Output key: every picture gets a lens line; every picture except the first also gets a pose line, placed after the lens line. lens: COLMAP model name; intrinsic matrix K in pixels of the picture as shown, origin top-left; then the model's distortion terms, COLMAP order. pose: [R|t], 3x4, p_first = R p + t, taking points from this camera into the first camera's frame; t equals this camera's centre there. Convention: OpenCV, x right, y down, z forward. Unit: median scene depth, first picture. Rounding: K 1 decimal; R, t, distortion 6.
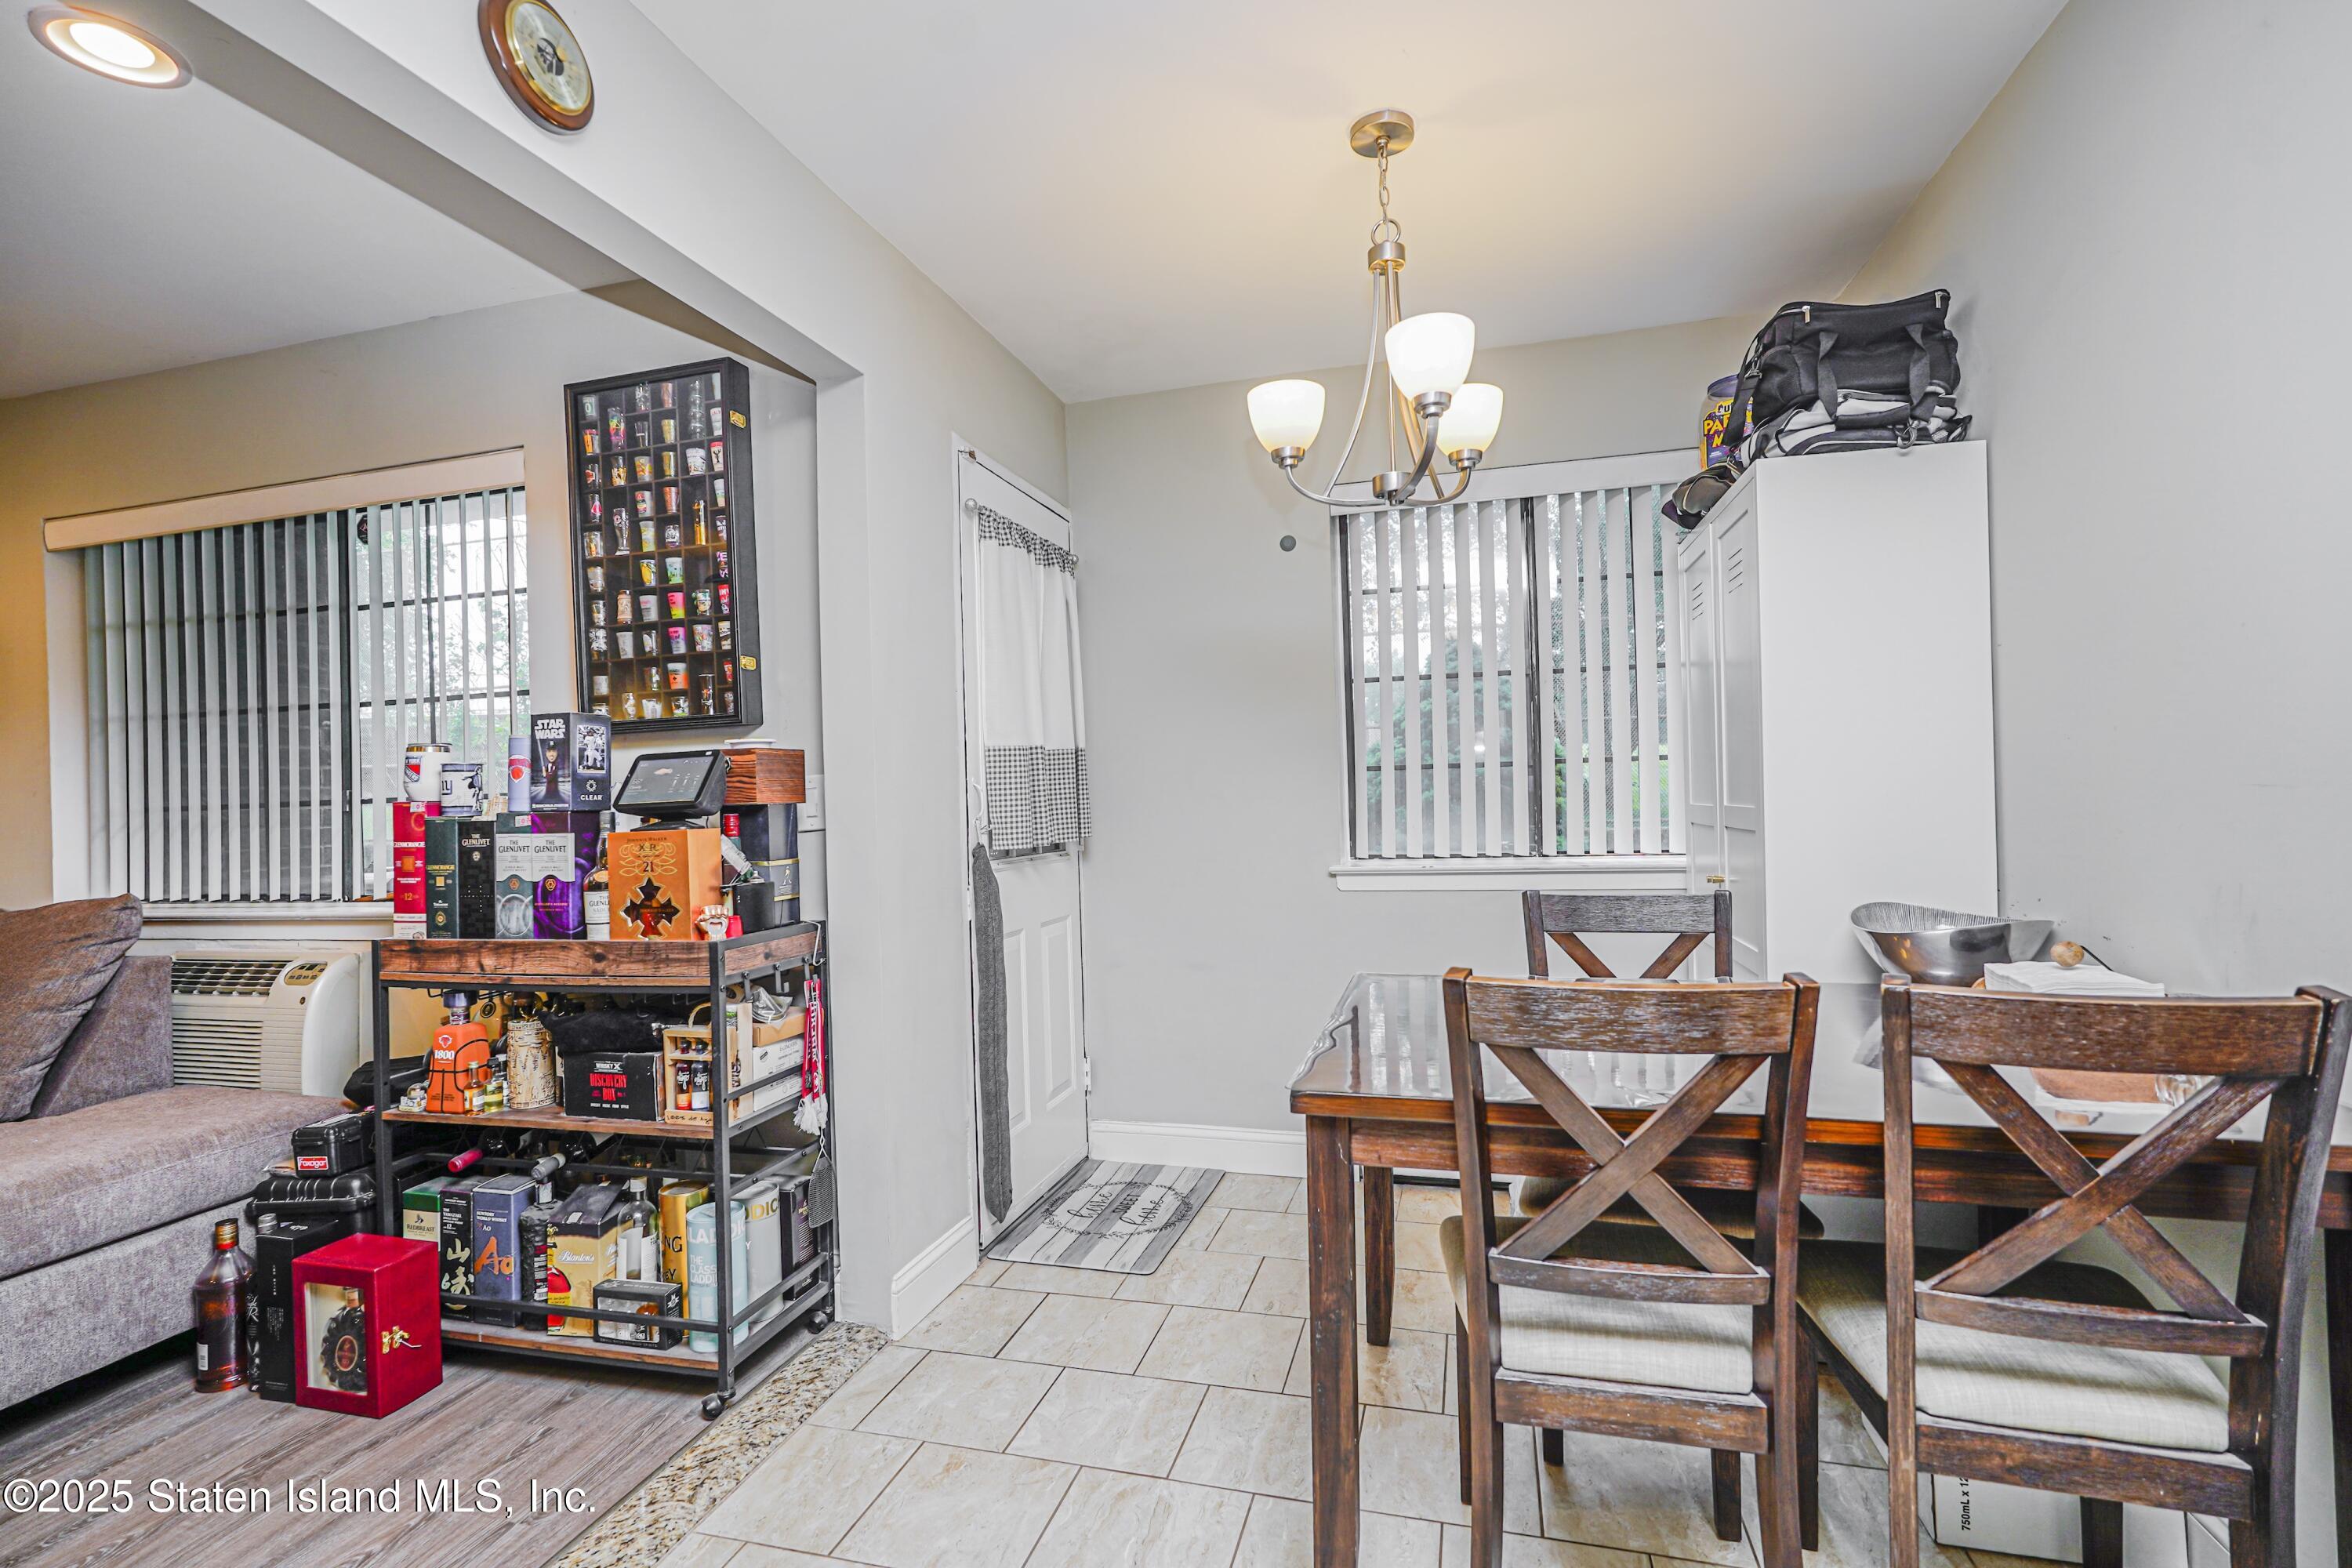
lens RADIAL K [[1073.5, 0, 1176.8], [0, 1073.5, 786.0], [0, 0, 1]] dist [-0.014715, 0.006633]
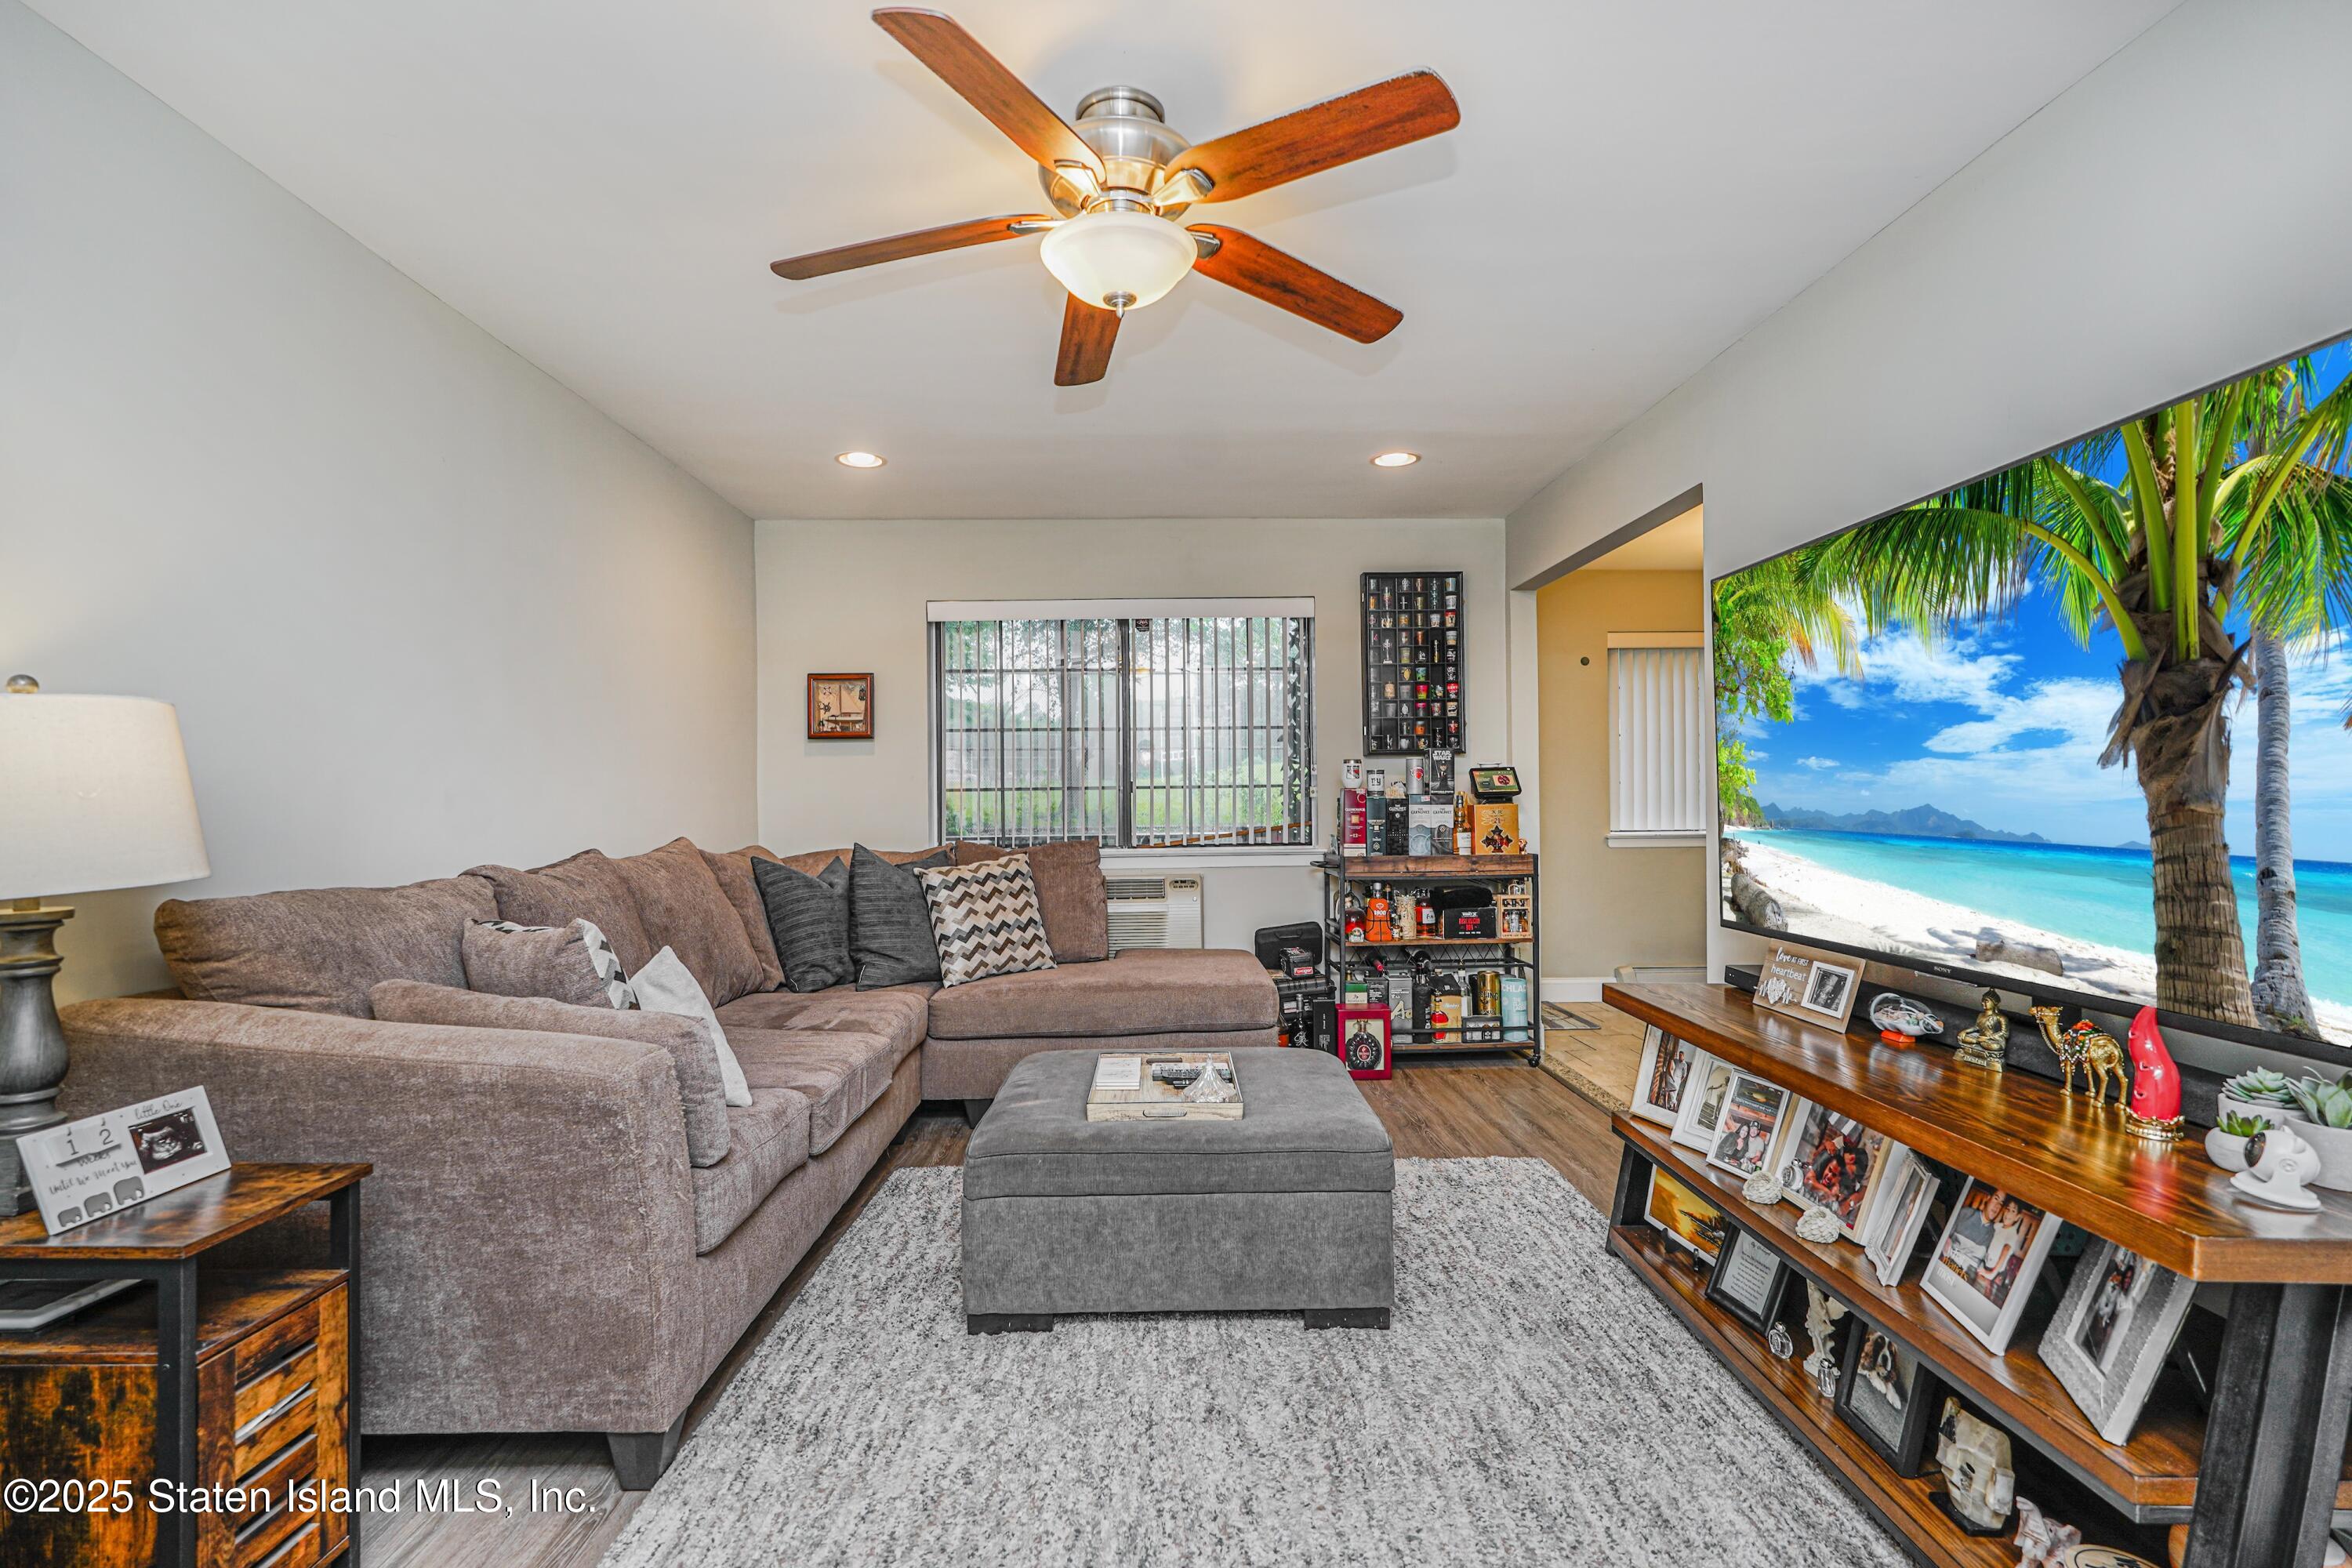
lens RADIAL K [[1073.5, 0, 1178.3], [0, 1073.5, 789.1], [0, 0, 1]] dist [-0.014715, 0.006633]
pose [[0.955509, 0.023159, 0.294051, -1.672822], [-0.020932, 0.999723, -0.010720, 0.045676], [-0.294218, 0.004088, 0.955730, -0.856677]]
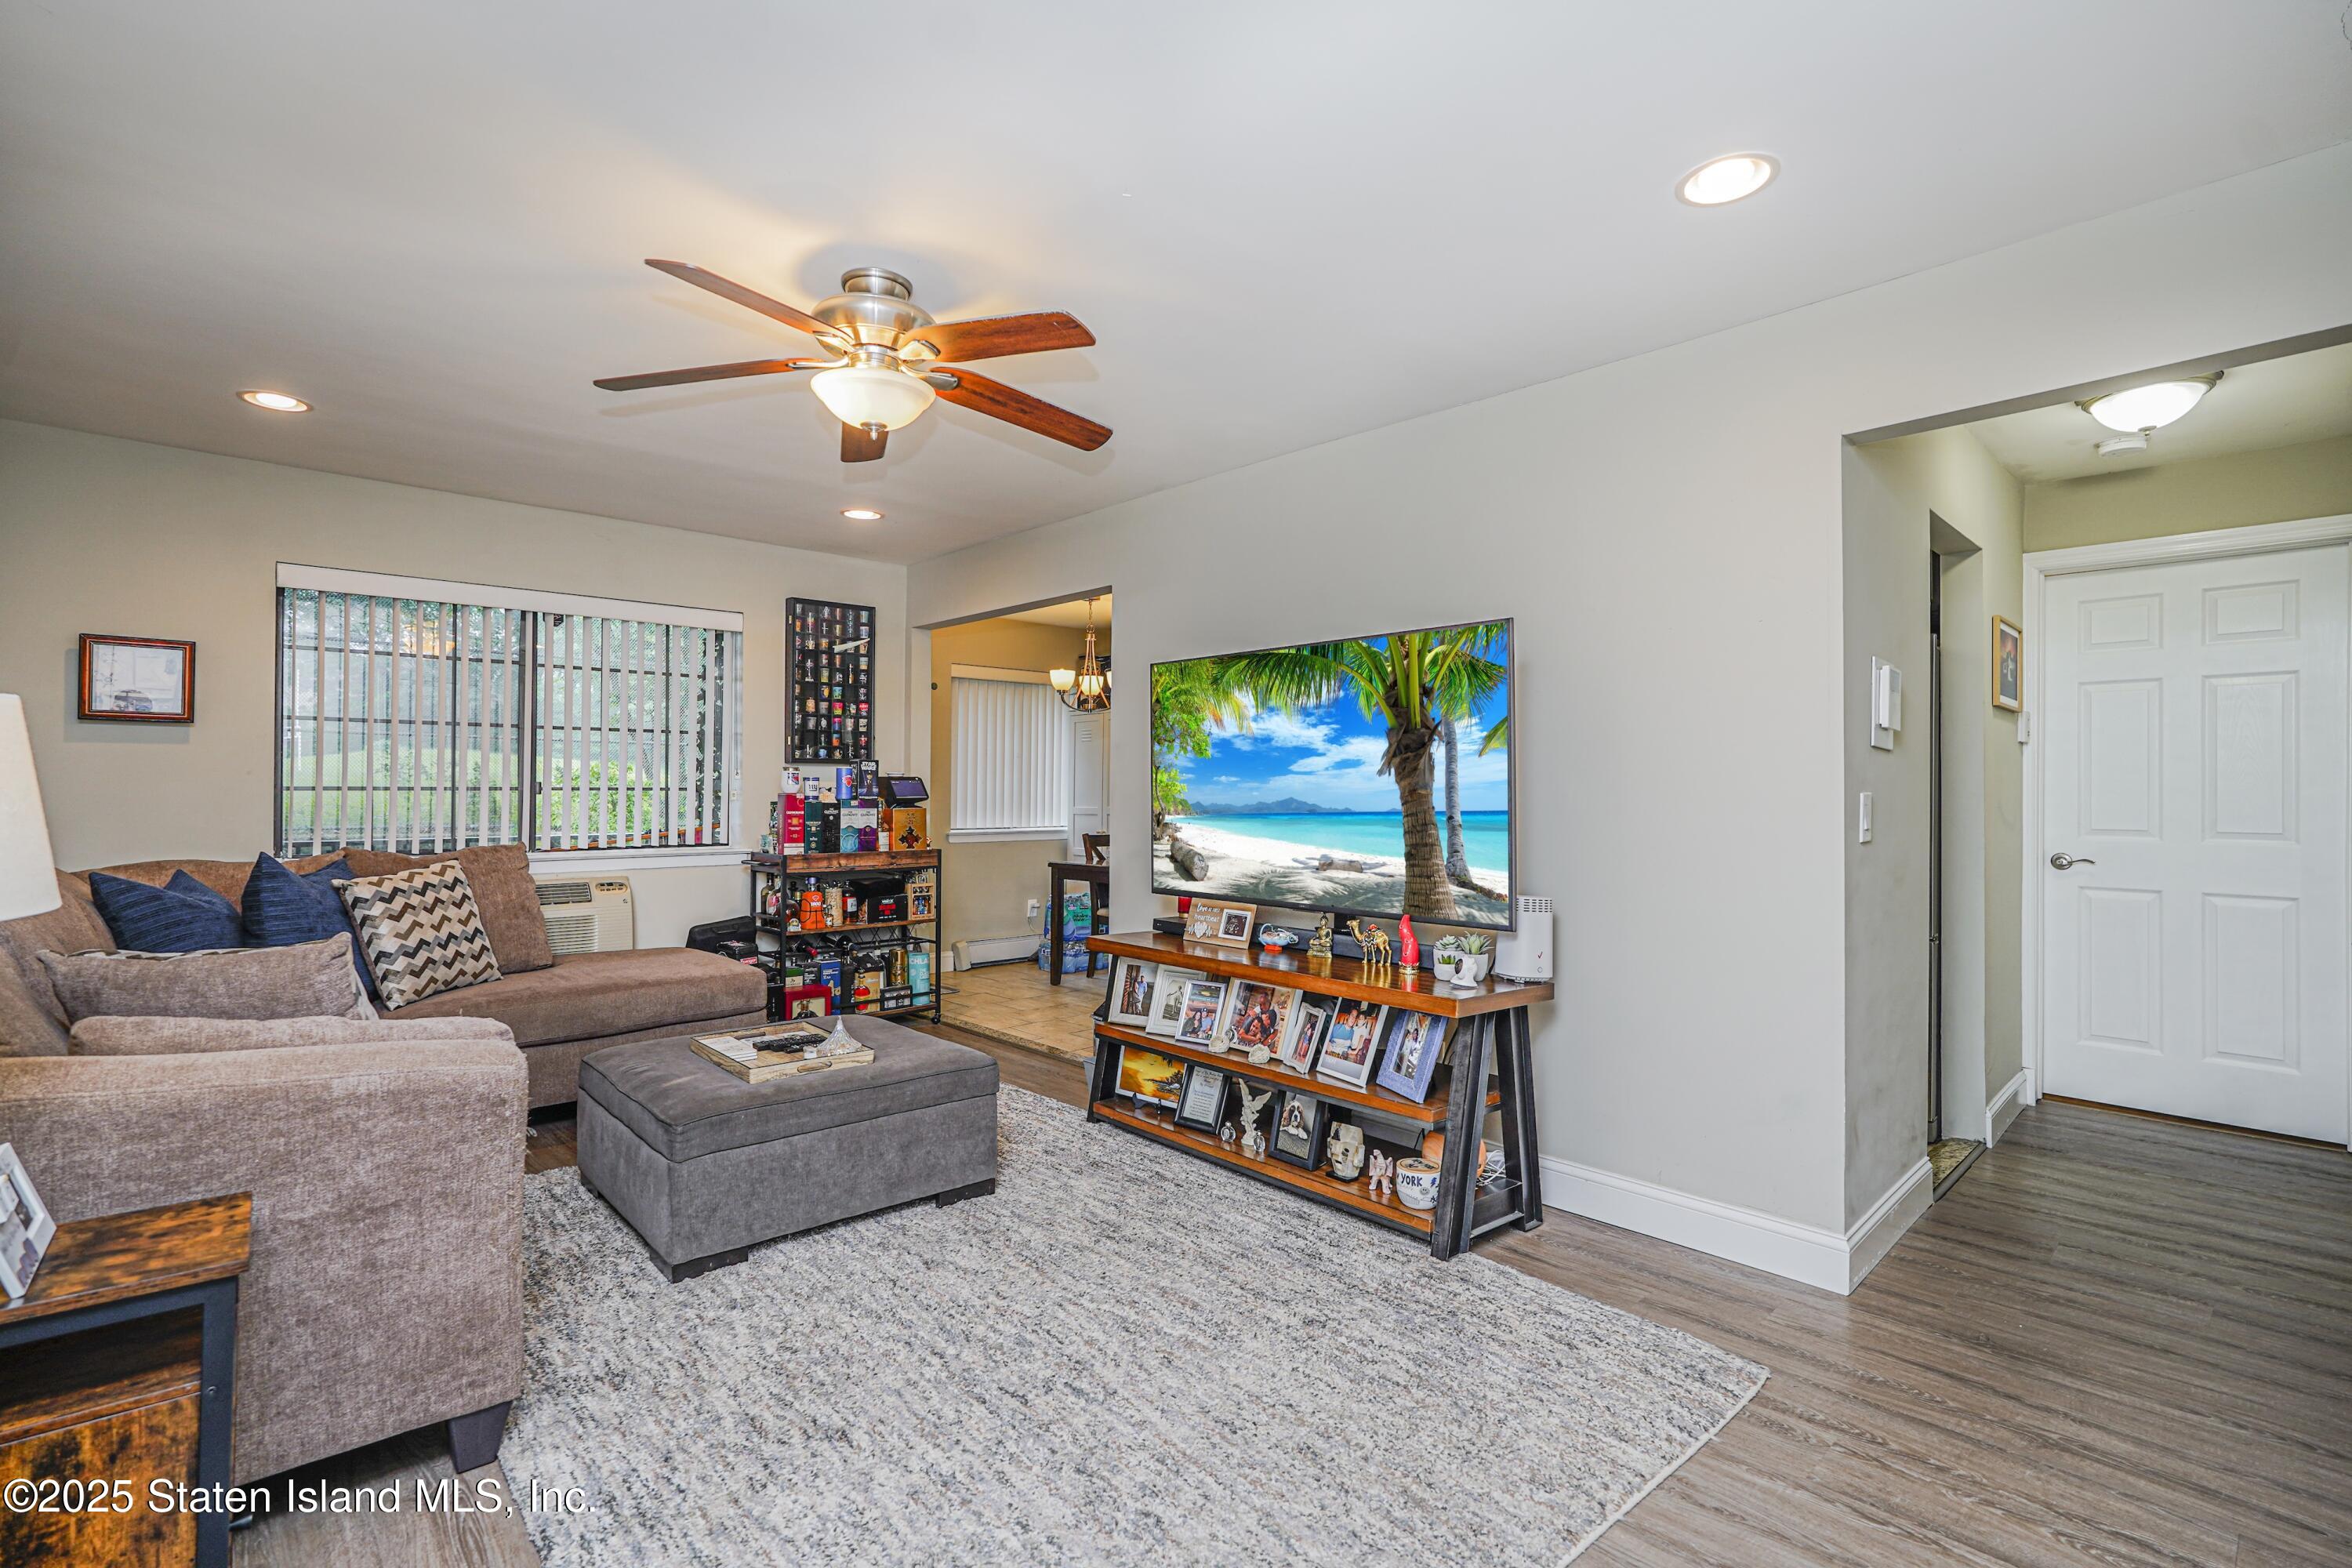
lens RADIAL K [[1073.5, 0, 1175.5], [0, 1073.5, 782.9], [0, 0, 1]] dist [-0.014715, 0.006633]
pose [[0.524733, 0.040599, 0.850298, -2.265316], [-0.026206, 0.999159, -0.031534, 0.043505], [-0.850863, -0.005736, 0.525356, -0.880126]]
